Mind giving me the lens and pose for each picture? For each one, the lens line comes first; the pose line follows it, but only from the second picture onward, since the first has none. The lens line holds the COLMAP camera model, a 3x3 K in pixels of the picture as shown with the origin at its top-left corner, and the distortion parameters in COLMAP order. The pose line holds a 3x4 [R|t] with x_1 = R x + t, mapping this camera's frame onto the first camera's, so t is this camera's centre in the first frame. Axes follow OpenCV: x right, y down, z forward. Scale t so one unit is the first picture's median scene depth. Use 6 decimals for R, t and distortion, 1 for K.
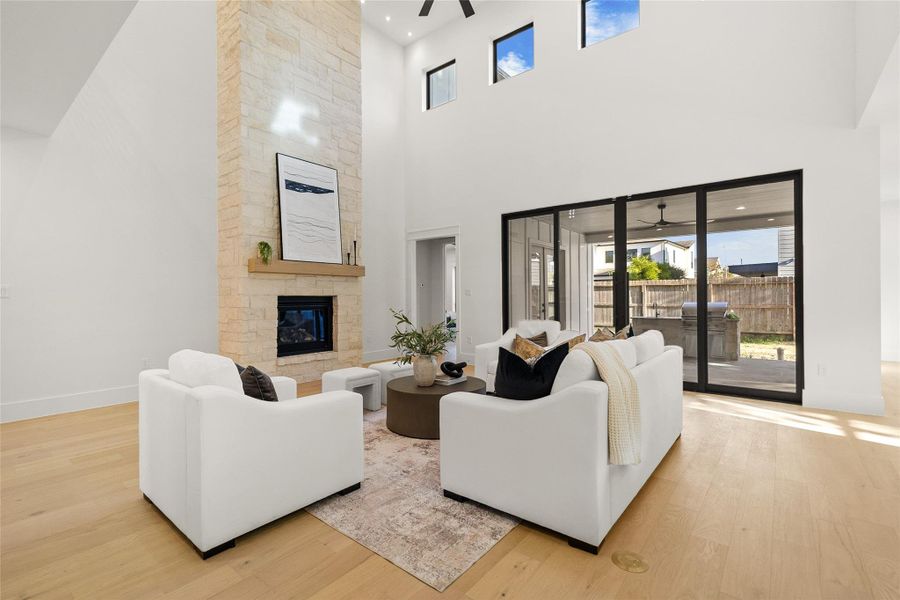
lens RADIAL K [[411.5, 0, 447.2], [0, 411.5, 297.6], [0, 0, 1]] dist [-0.005571, -0.000359]
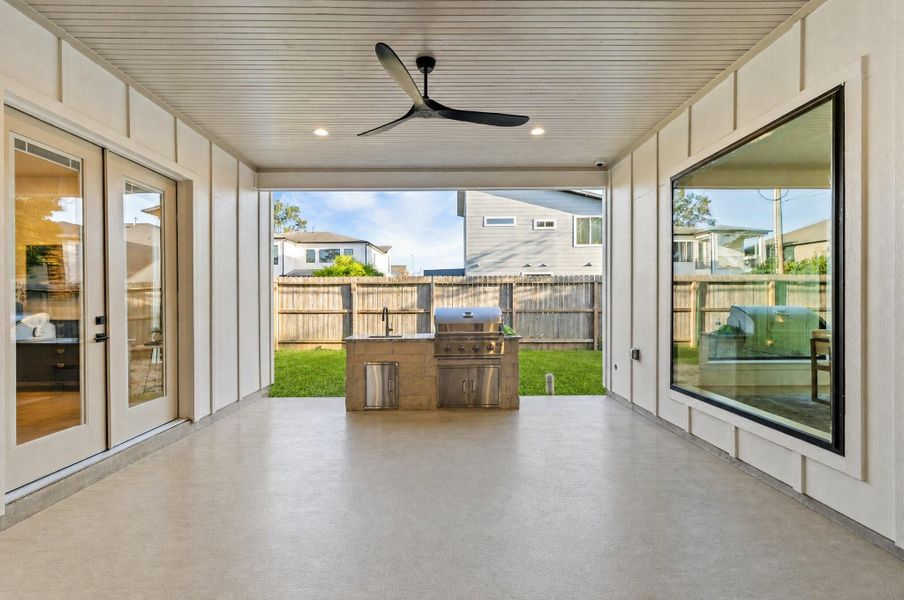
lens RADIAL K [[413.3, 0, 451.3], [0, 413.3, 302.6], [0, 0, 1]] dist [-0.005571, -0.000359]
pose [[0.765695, -0.003089, 0.643197, 0.208782], [0.001196, 0.999994, 0.003380, 0.002624], [-0.643203, -0.001819, 0.765693, 0.496578]]
